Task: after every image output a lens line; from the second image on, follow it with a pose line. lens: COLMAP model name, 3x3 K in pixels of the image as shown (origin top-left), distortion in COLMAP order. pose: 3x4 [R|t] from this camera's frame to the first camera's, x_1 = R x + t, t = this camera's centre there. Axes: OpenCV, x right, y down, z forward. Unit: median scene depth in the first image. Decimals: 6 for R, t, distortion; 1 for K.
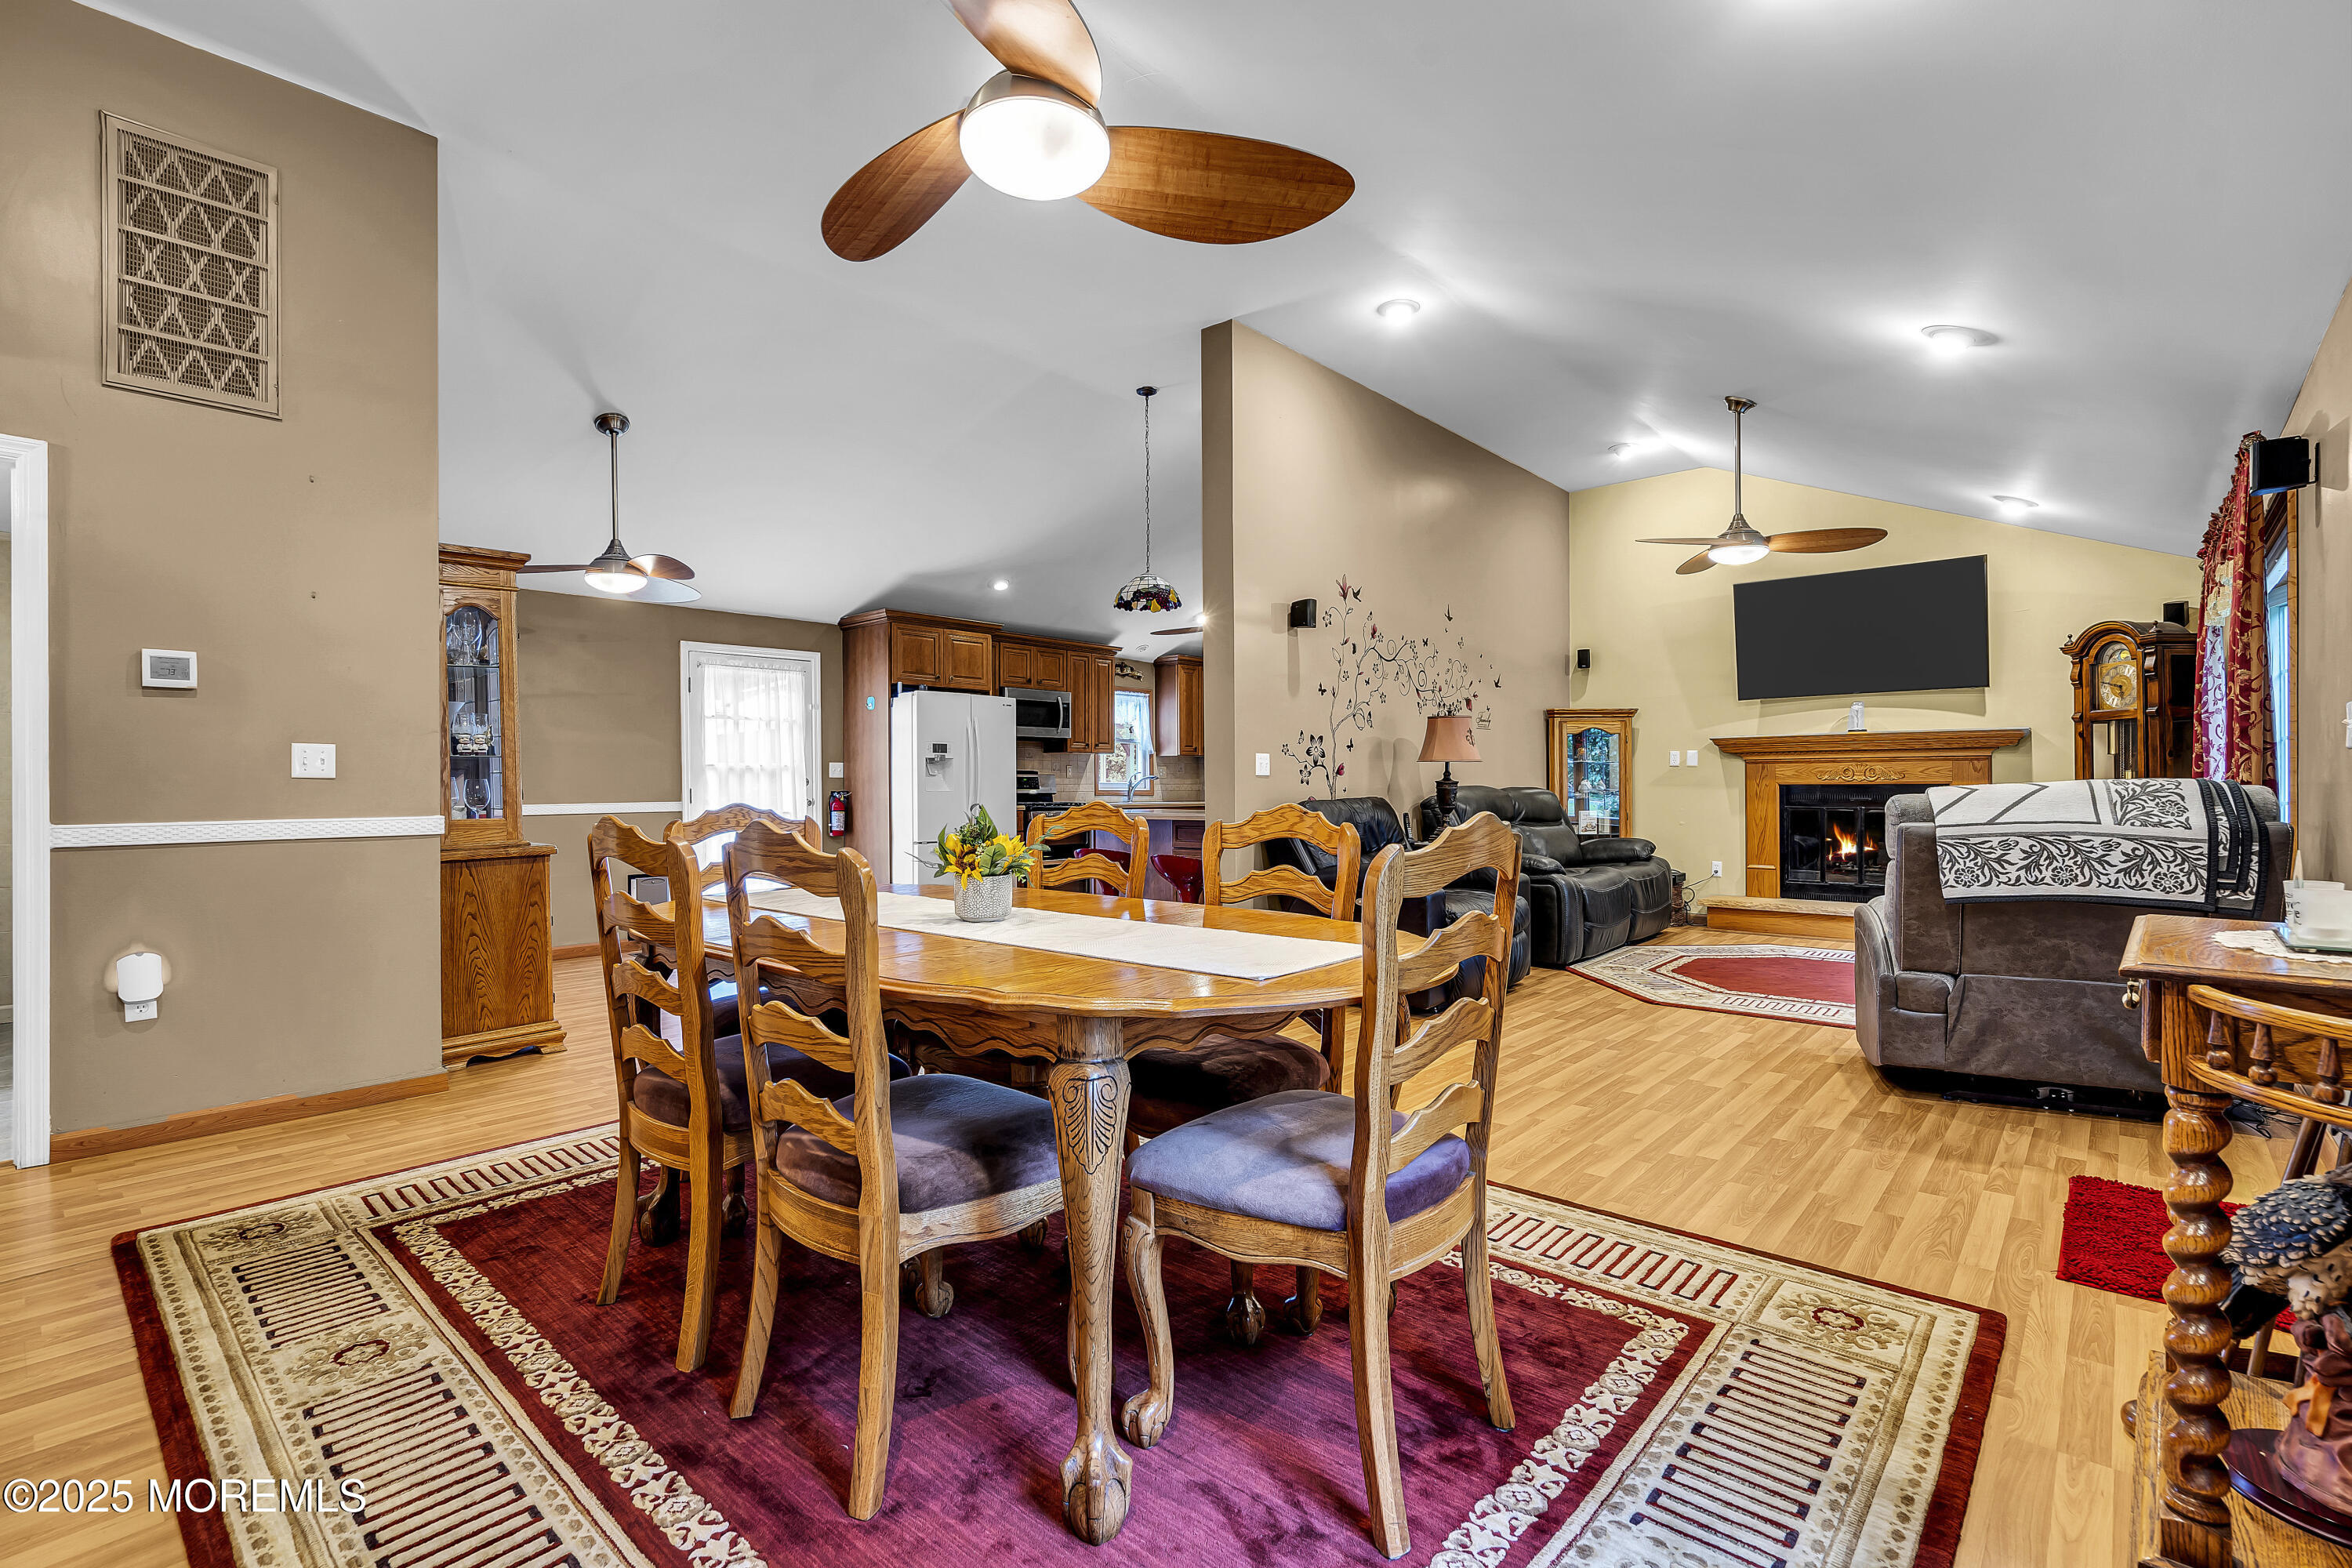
lens RADIAL K [[1072.4, 0, 1171.4], [0, 1072.4, 783.8], [0, 0, 1]] dist [0.002136, -0.000070]
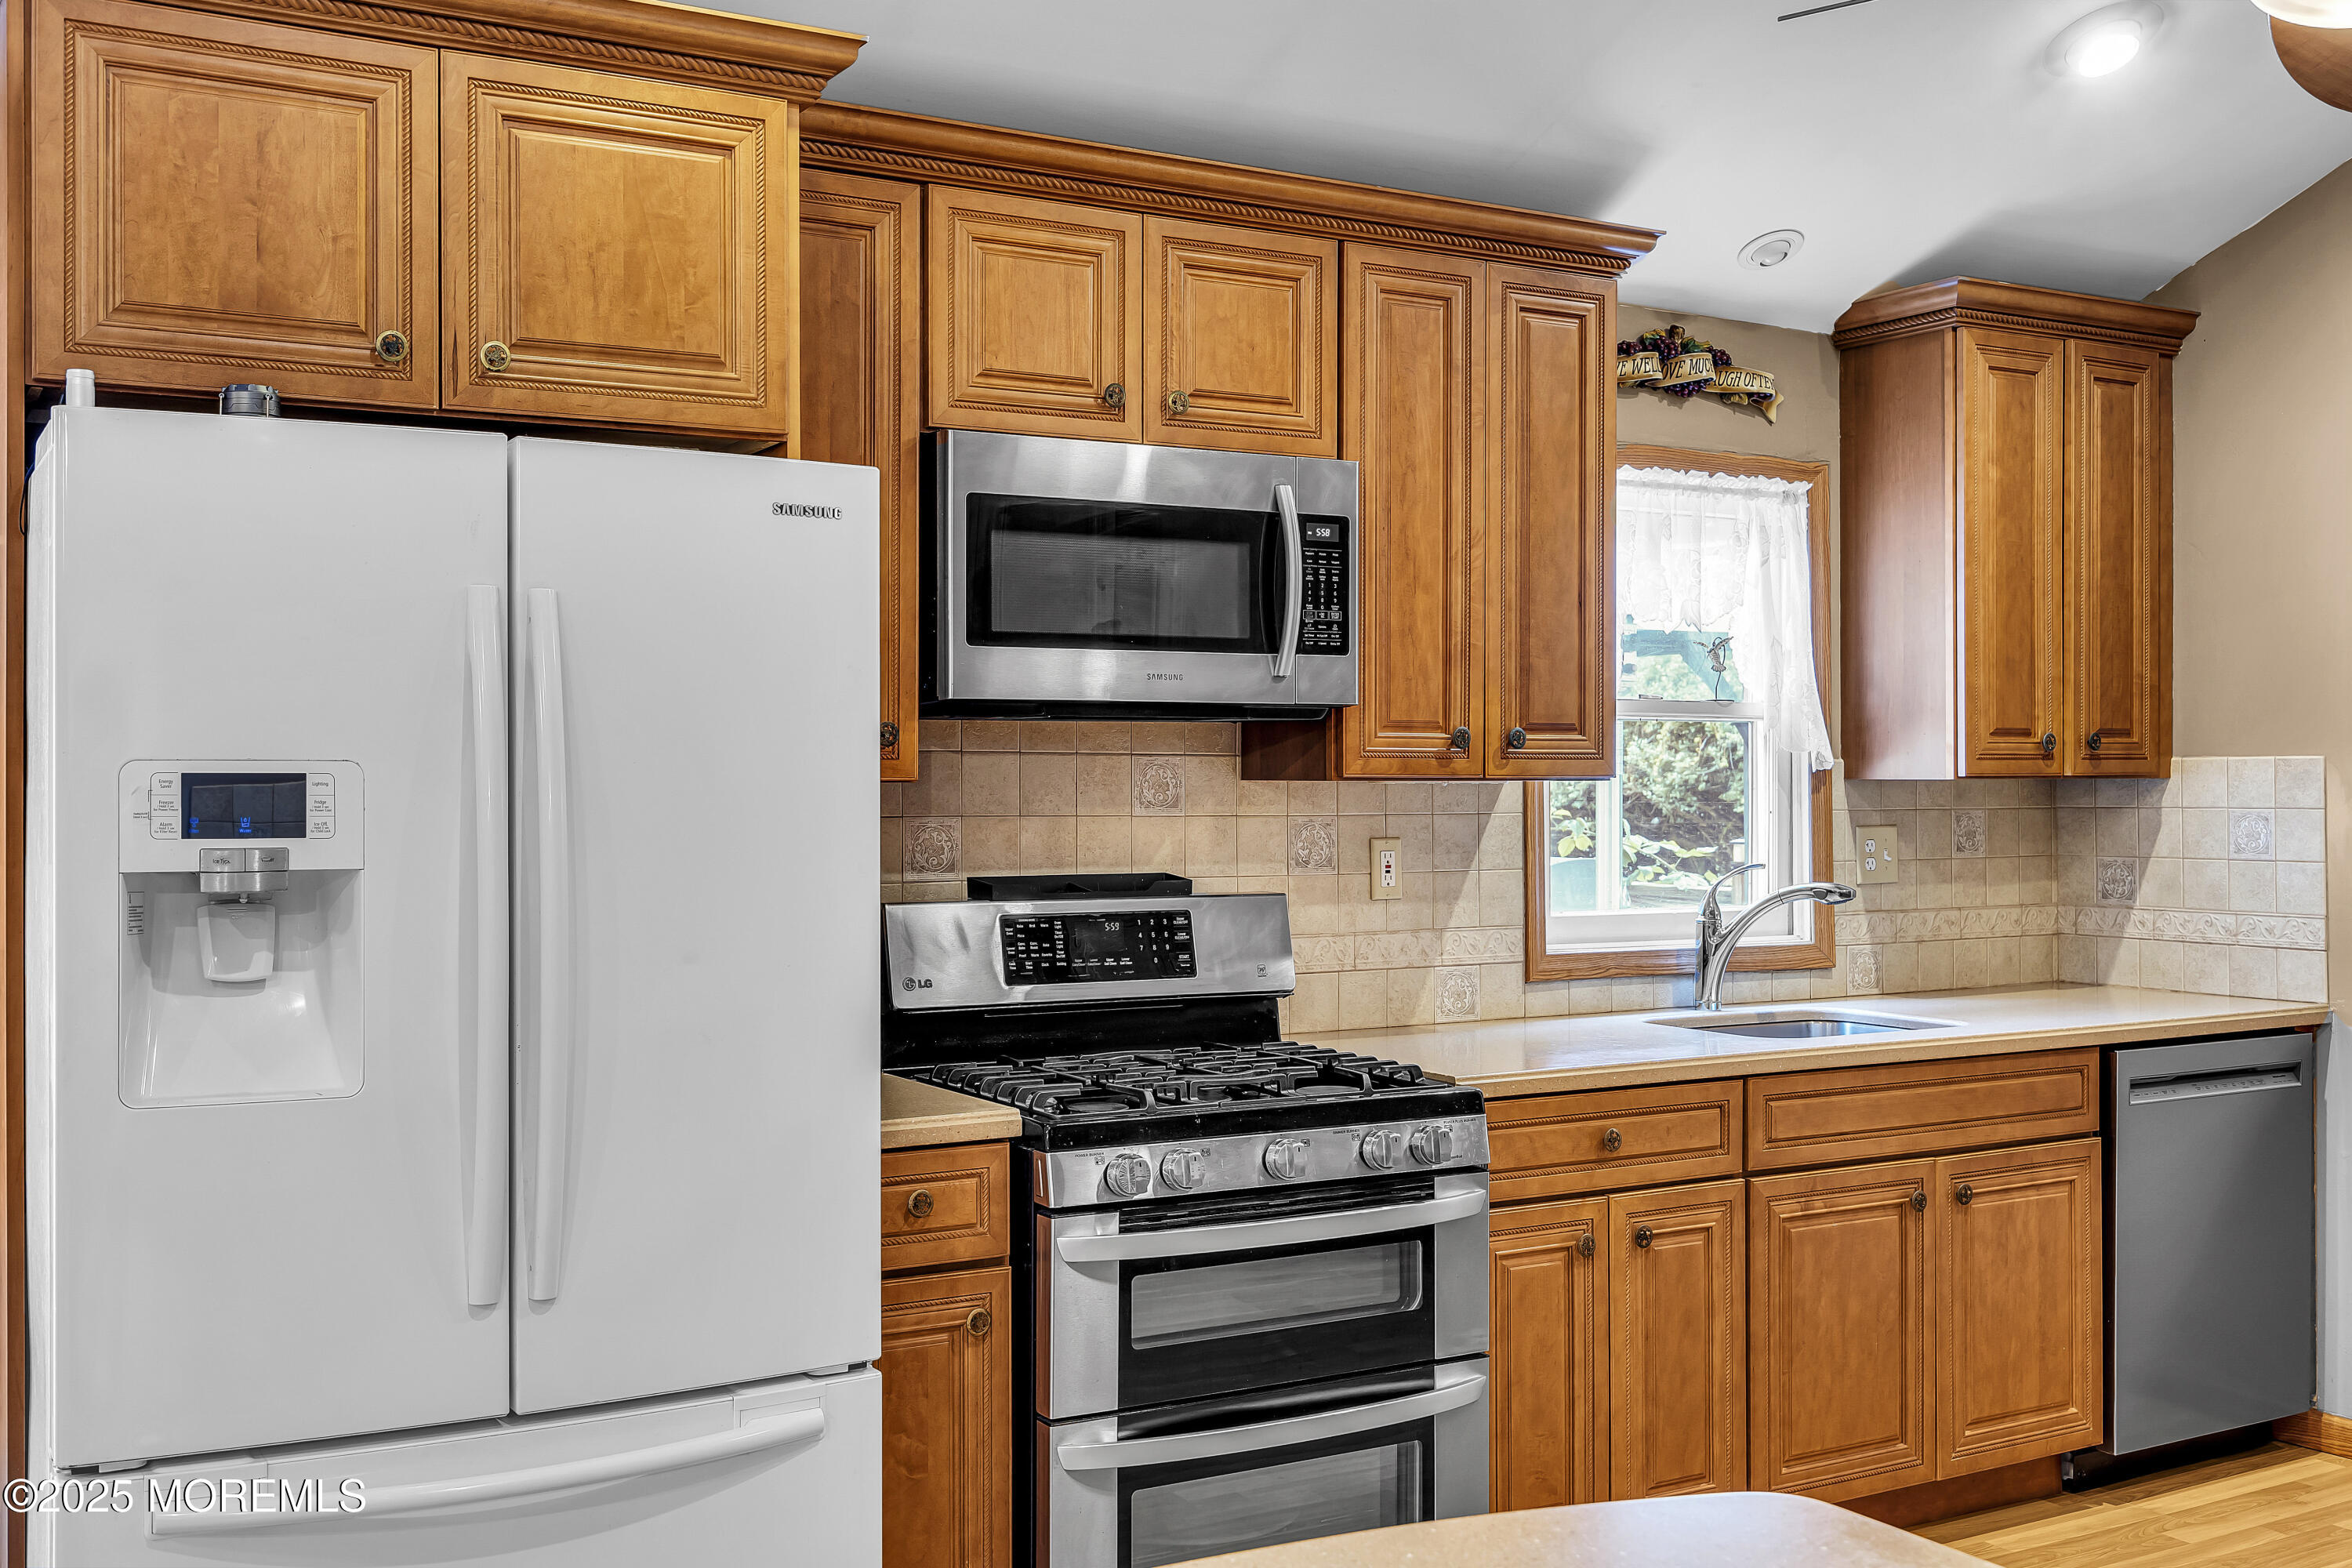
lens RADIAL K [[2244.7, 0, 1168.4], [0, 2244.7, 775.3], [0, 0, 1]] dist [0.007981, 0.000000]
pose [[0.950820, 0.001398, -0.309742, -0.007638], [-0.000023, 0.999990, 0.004444, -0.049869], [0.309745, -0.004219, 0.950810, 0.953375]]
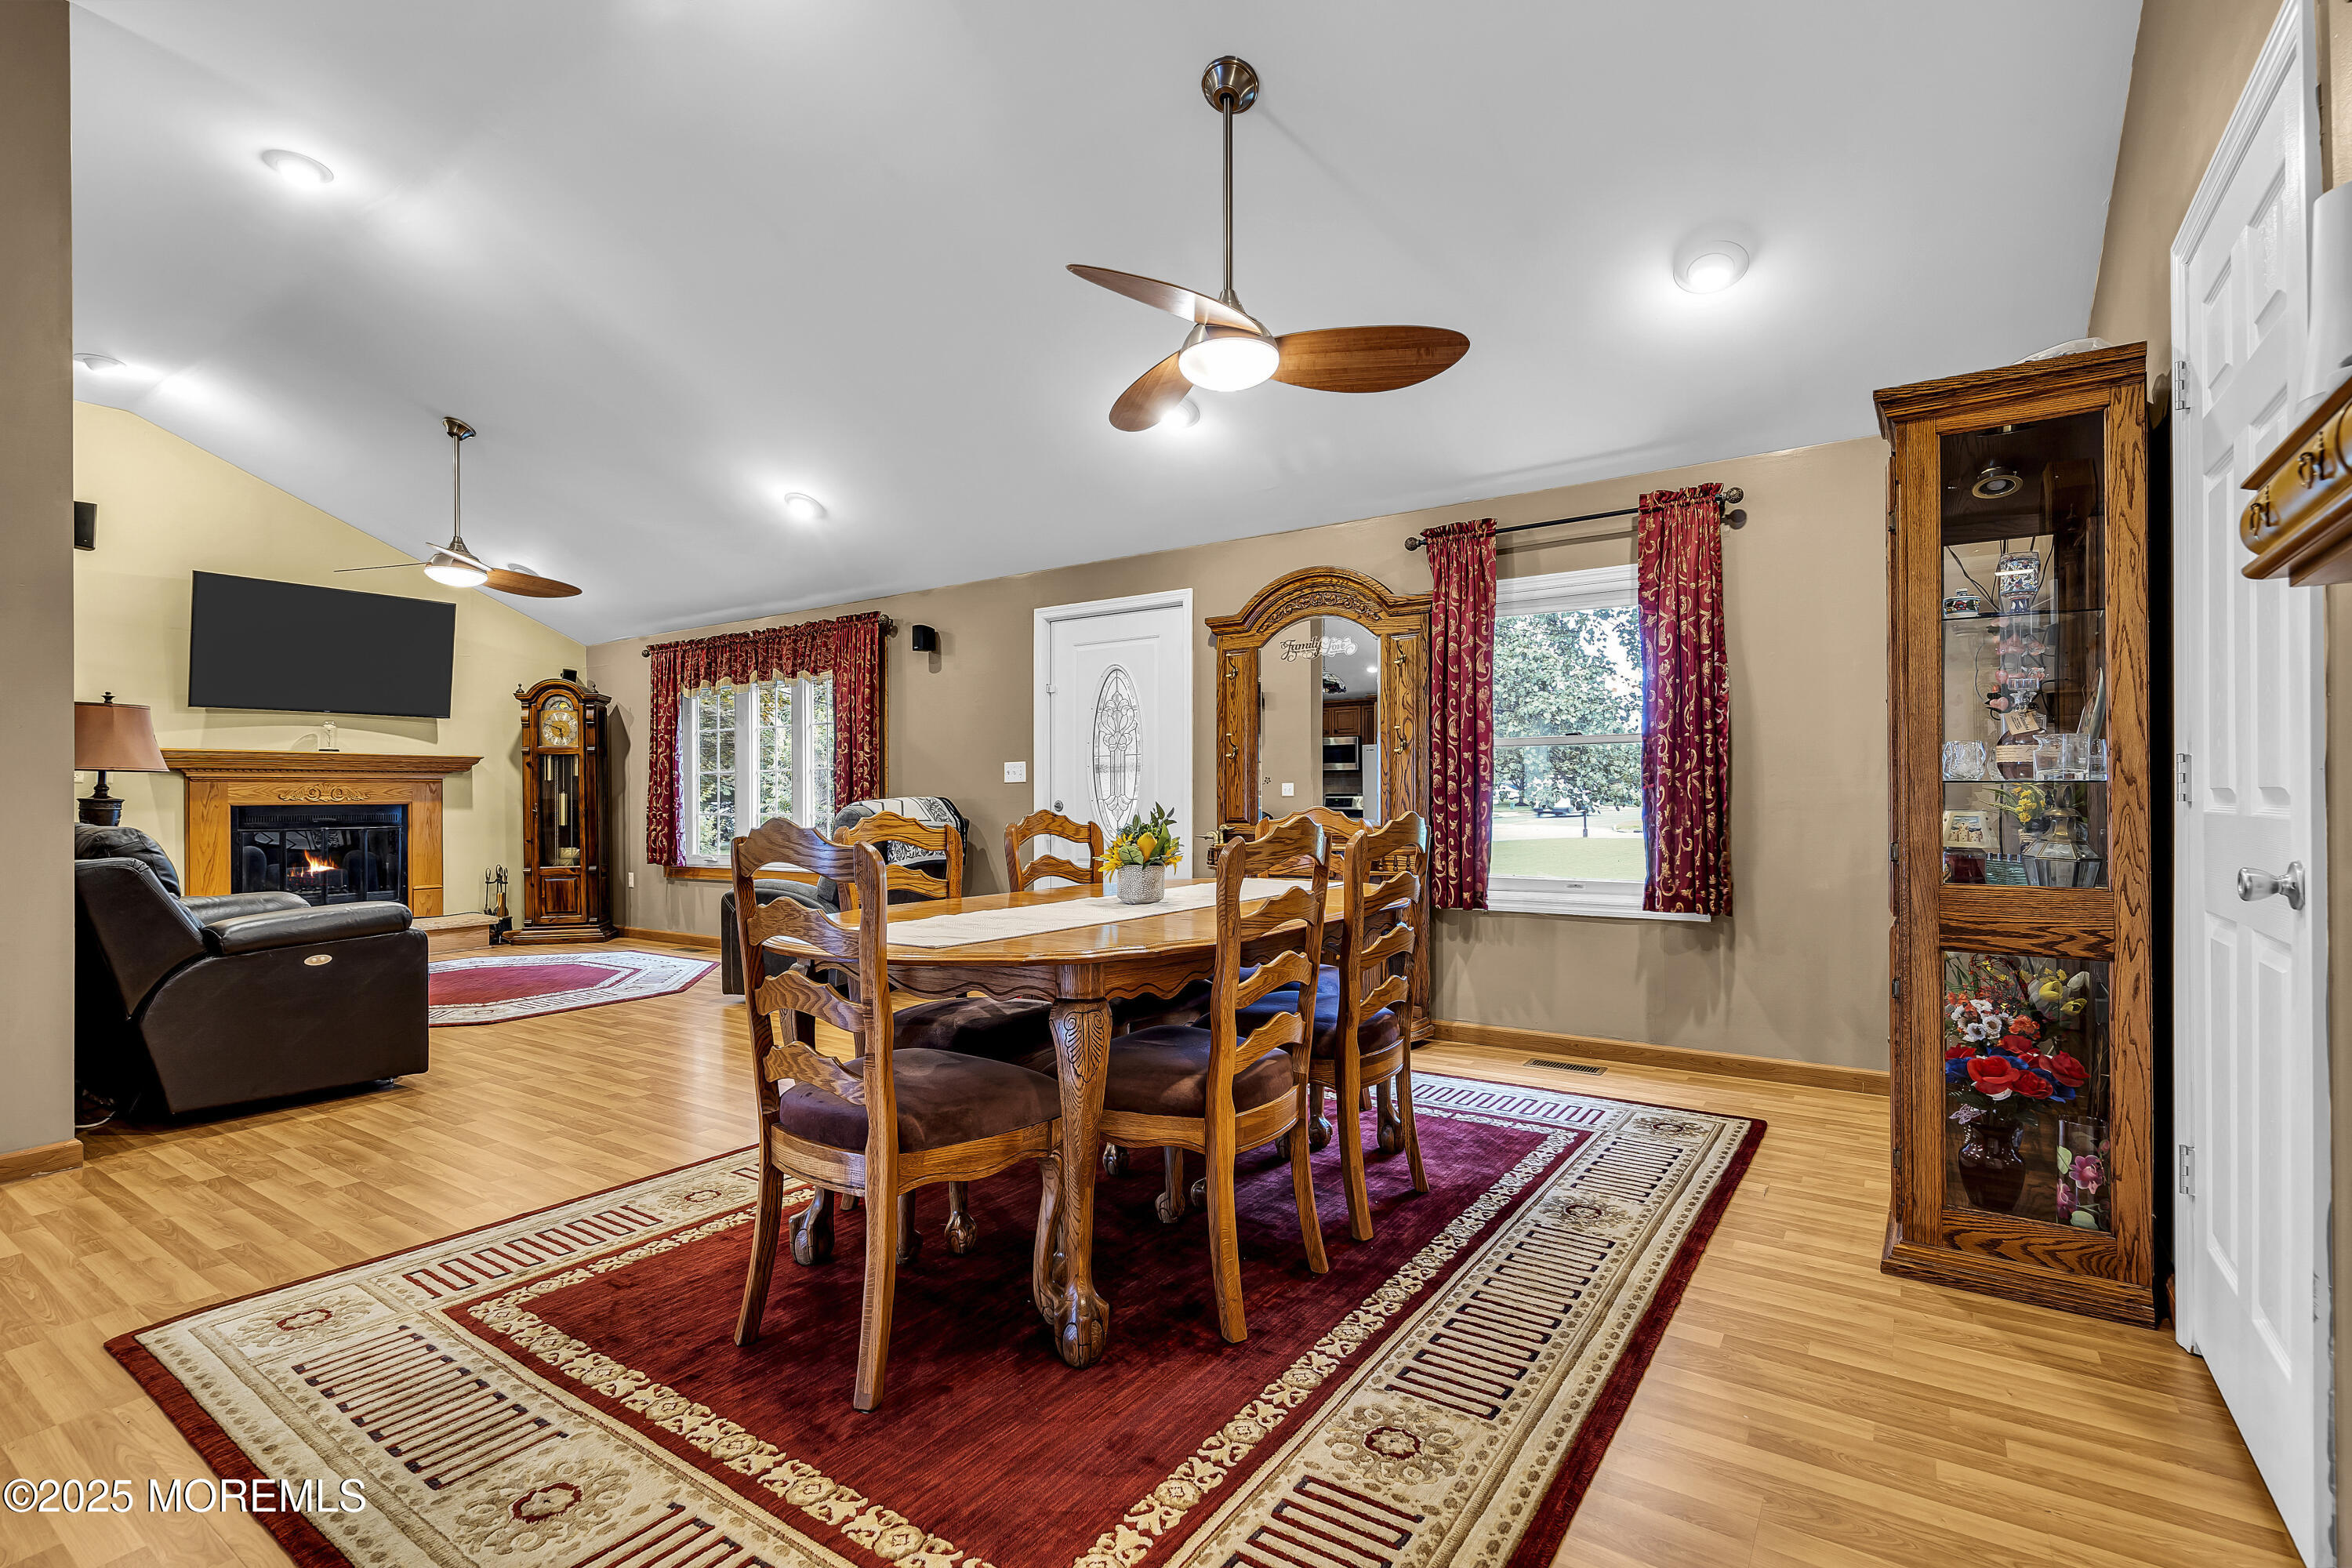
lens RADIAL K [[1072.4, 0, 1169.6], [0, 1072.4, 790.2], [0, 0, 1]] dist [0.002136, -0.000070]
pose [[-0.125581, 0.011597, 0.992016, -0.517778], [0.008158, 0.999910, -0.010657, 0.004749], [-0.992050, 0.006754, -0.125664, 0.417450]]
